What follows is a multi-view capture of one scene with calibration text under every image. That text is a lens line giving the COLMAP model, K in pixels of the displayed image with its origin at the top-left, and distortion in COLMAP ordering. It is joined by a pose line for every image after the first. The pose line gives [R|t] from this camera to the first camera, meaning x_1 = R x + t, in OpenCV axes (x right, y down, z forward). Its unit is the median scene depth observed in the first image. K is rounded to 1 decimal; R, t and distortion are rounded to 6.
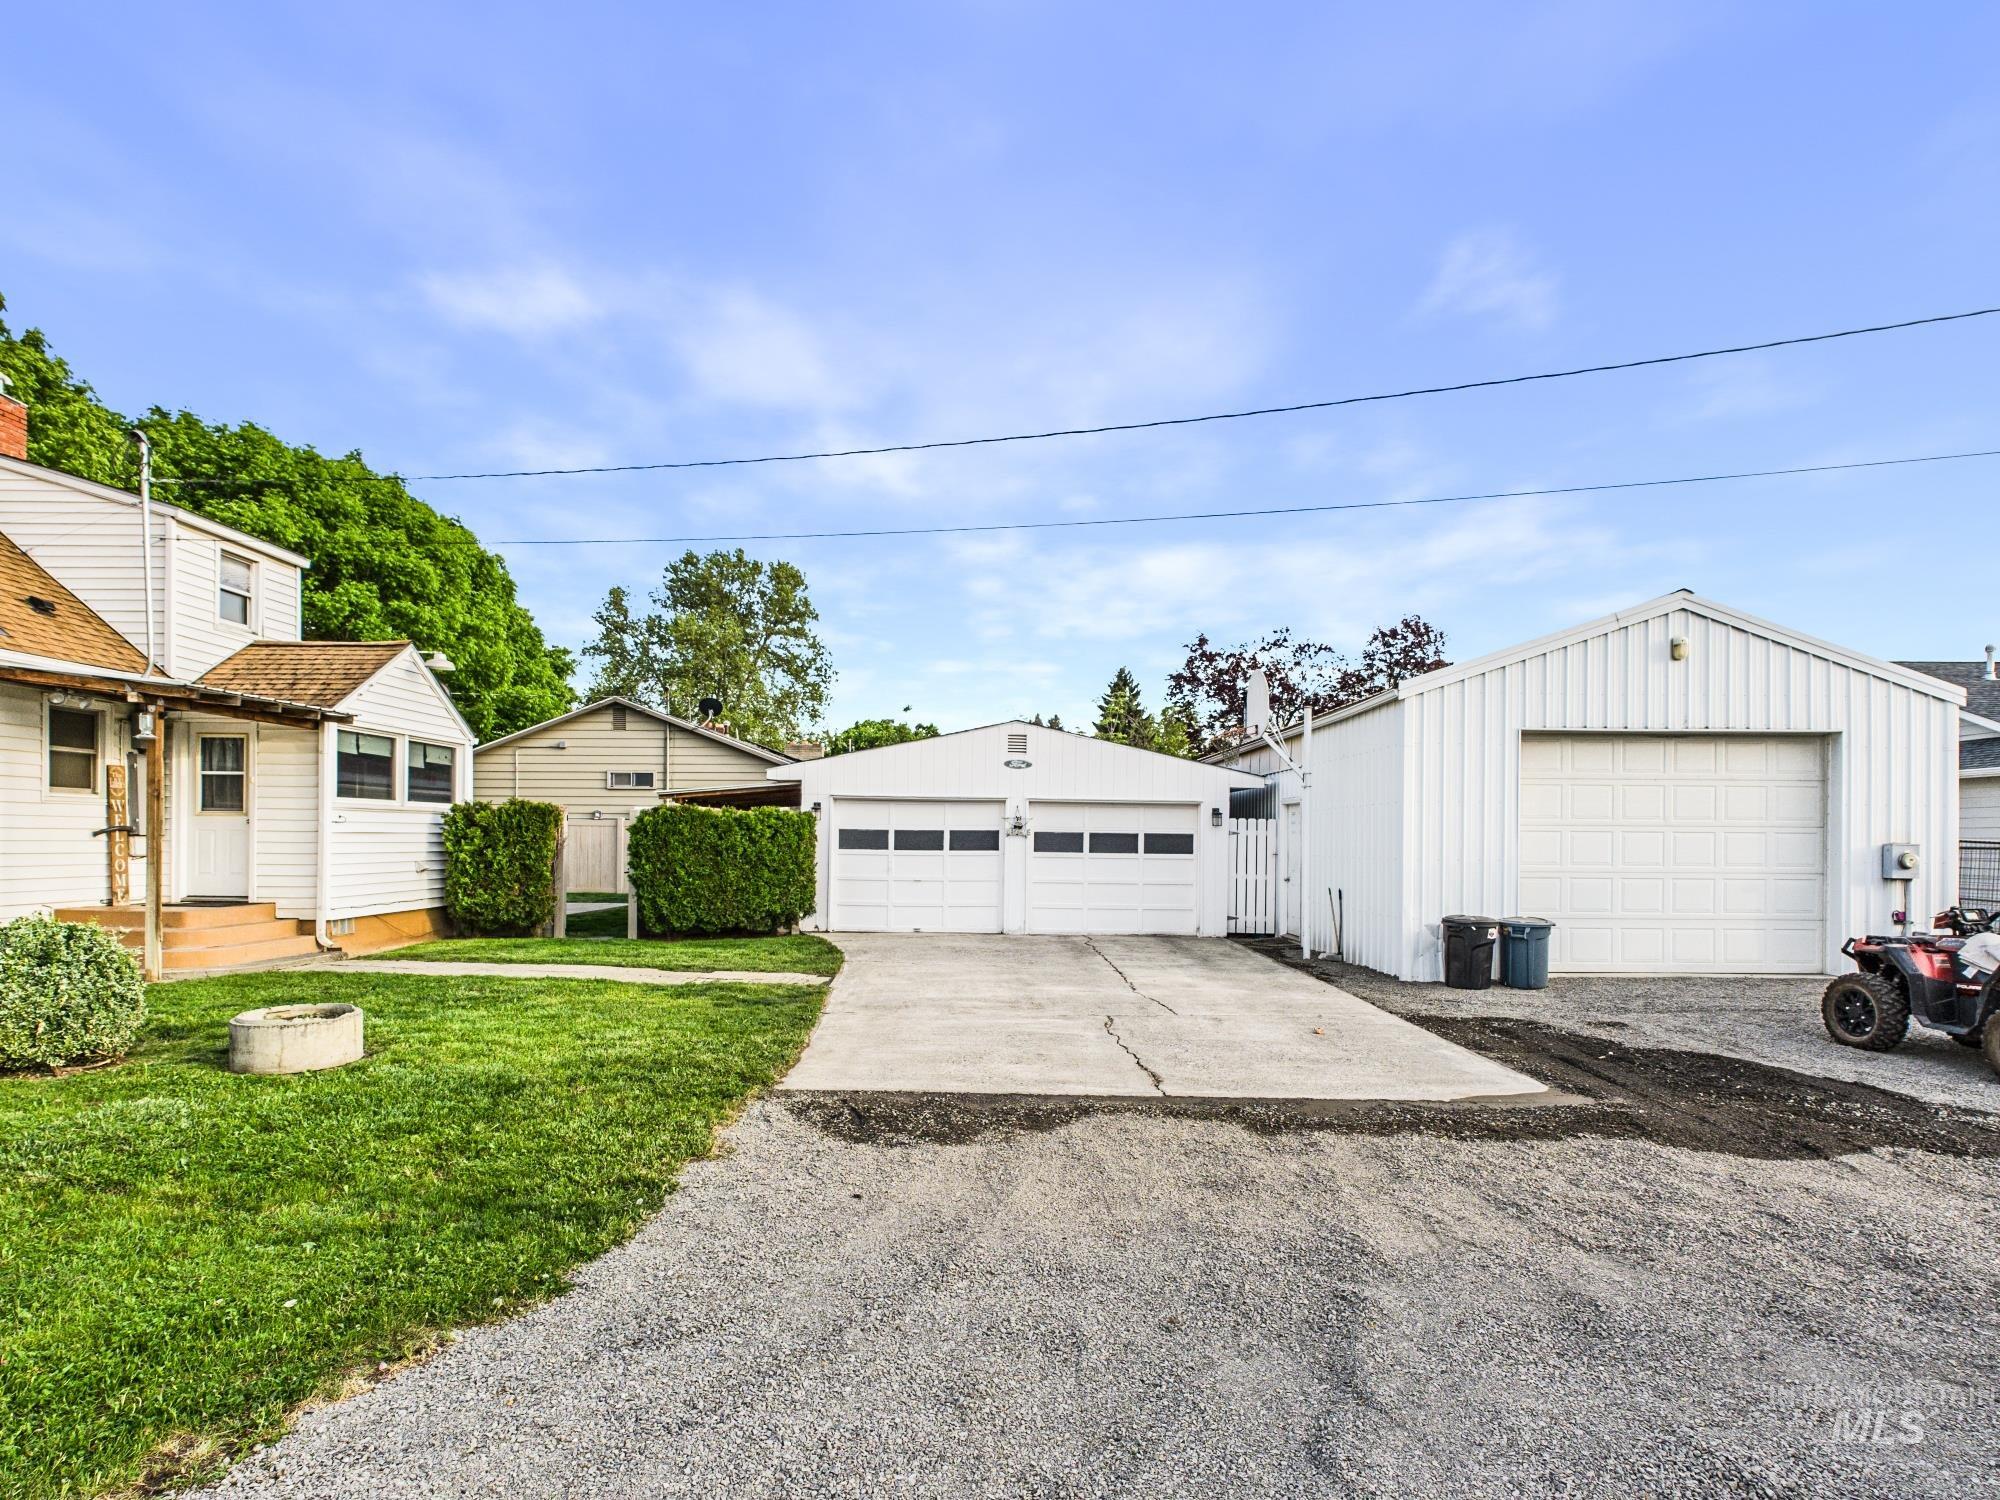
lens RADIAL K [[1052.2, 0, 994.6], [0, 1052.2, 851.4], [0, 0, 1]] dist [0.004807, -0.000561]
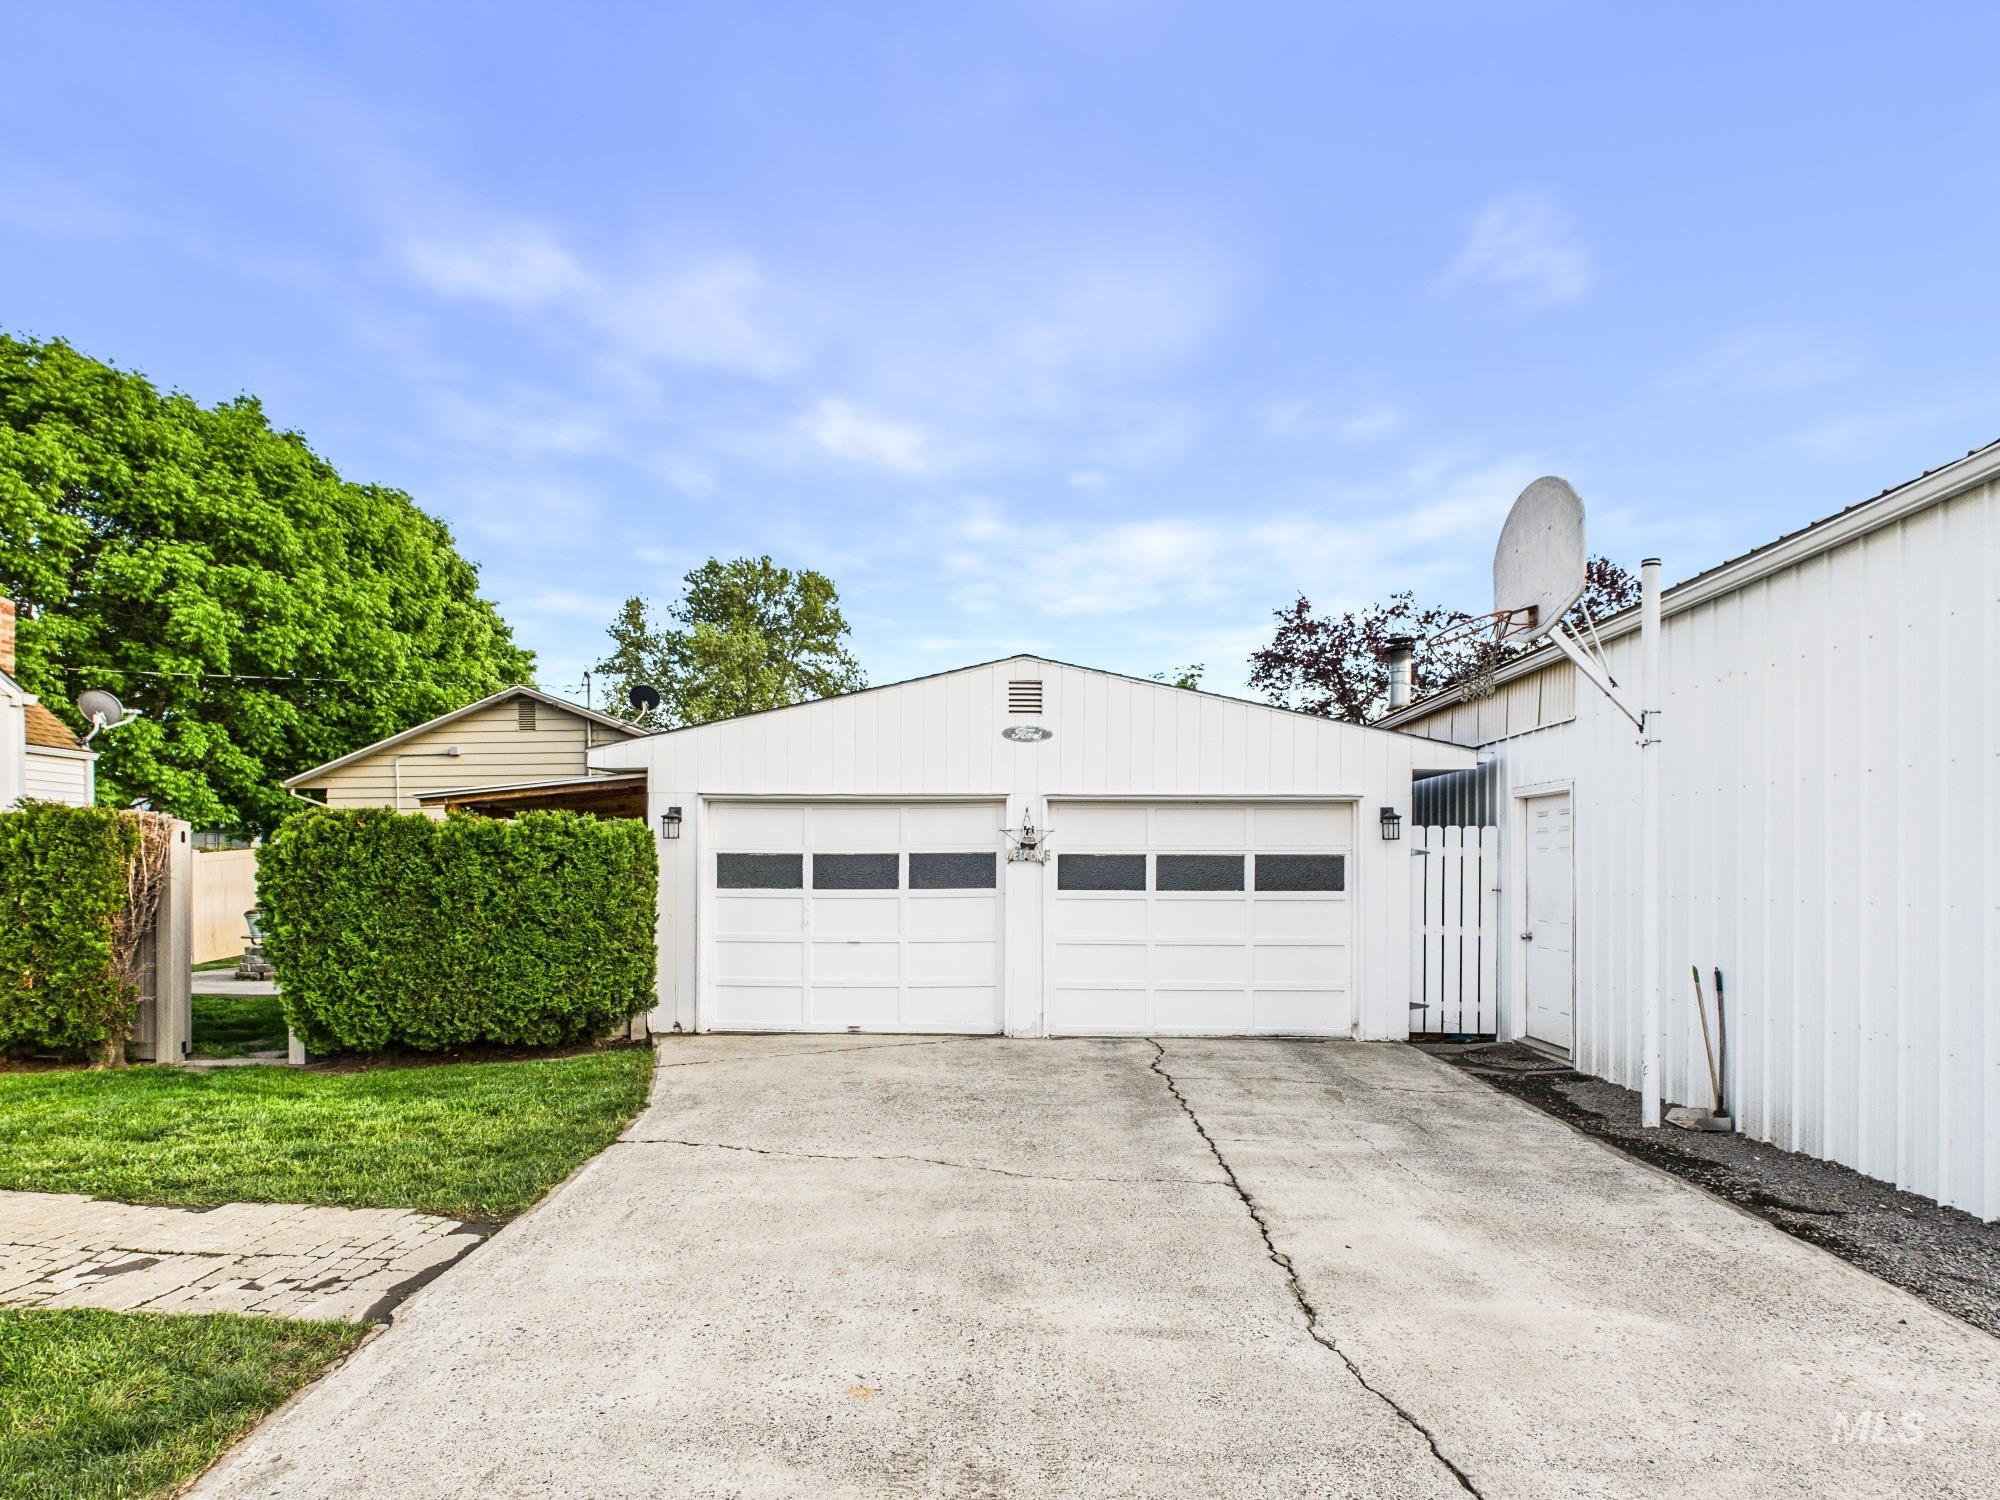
lens RADIAL K [[1061.6, 0, 988.8], [0, 1061.6, 876.3], [0, 0, 1]] dist [0.004671, -0.000376]
pose [[0.998087, -0.010536, -0.060915, 0.035713], [0.010196, 0.999931, -0.005885, -0.003972], [0.060973, 0.005253, 0.998126, 0.434536]]
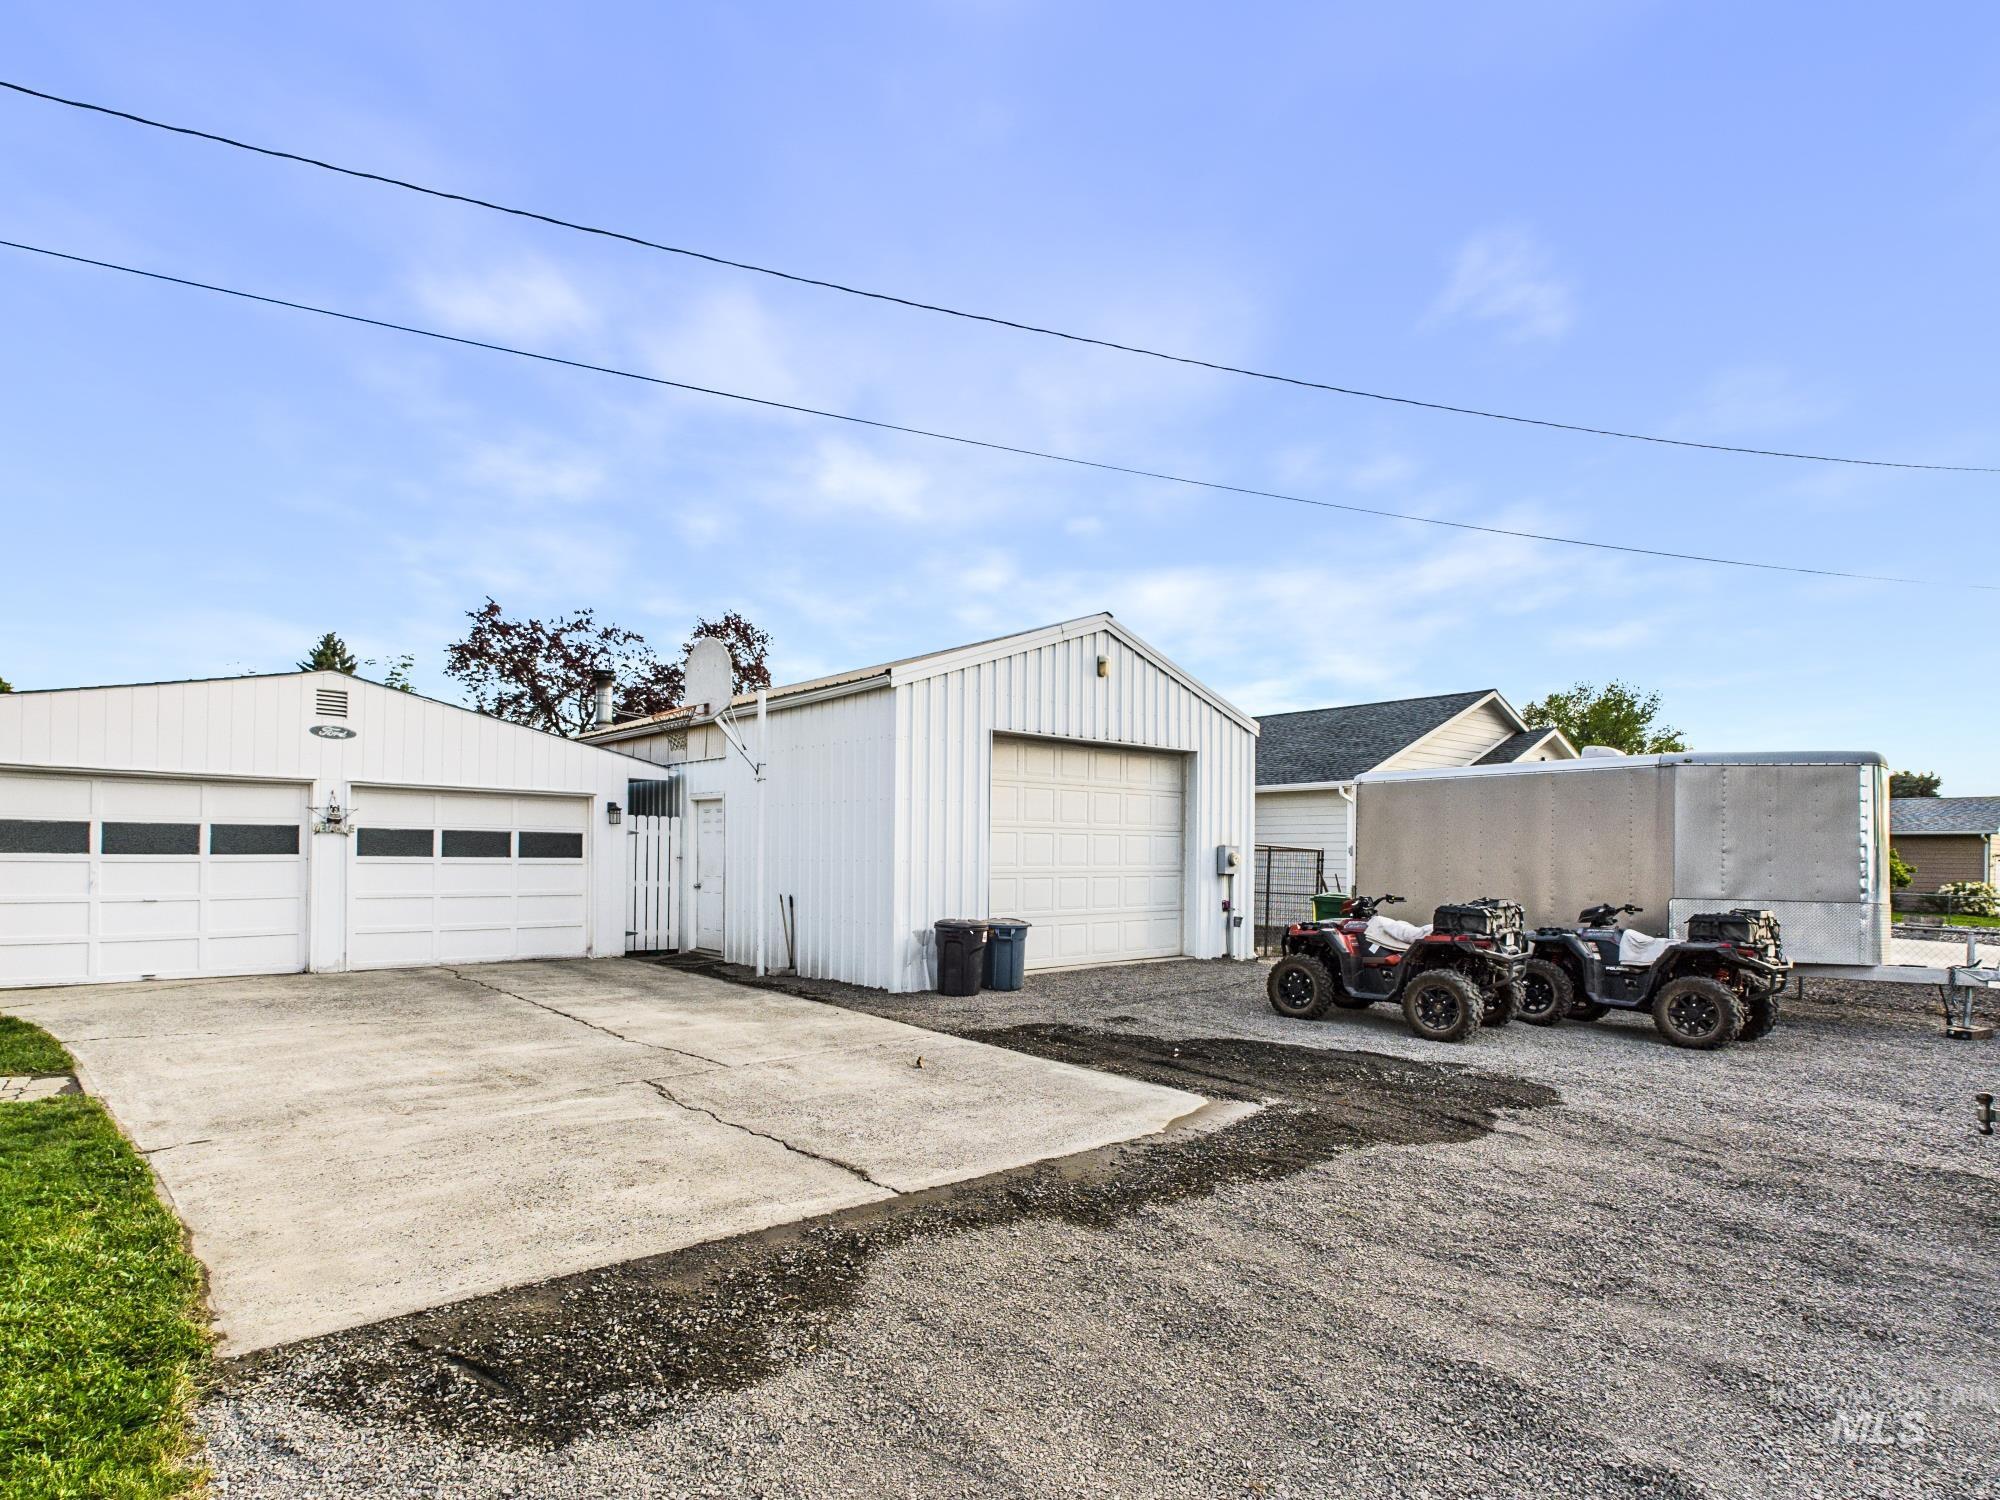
lens RADIAL K [[1052.2, 0, 1001.9], [0, 1052.2, 869.7], [0, 0, 1]] dist [0.004807, -0.000561]
pose [[0.759302, -0.012551, 0.650618, -0.098422], [0.004417, 0.999890, 0.014134, 0.001510], [-0.650724, -0.007859, 0.759274, 0.167457]]
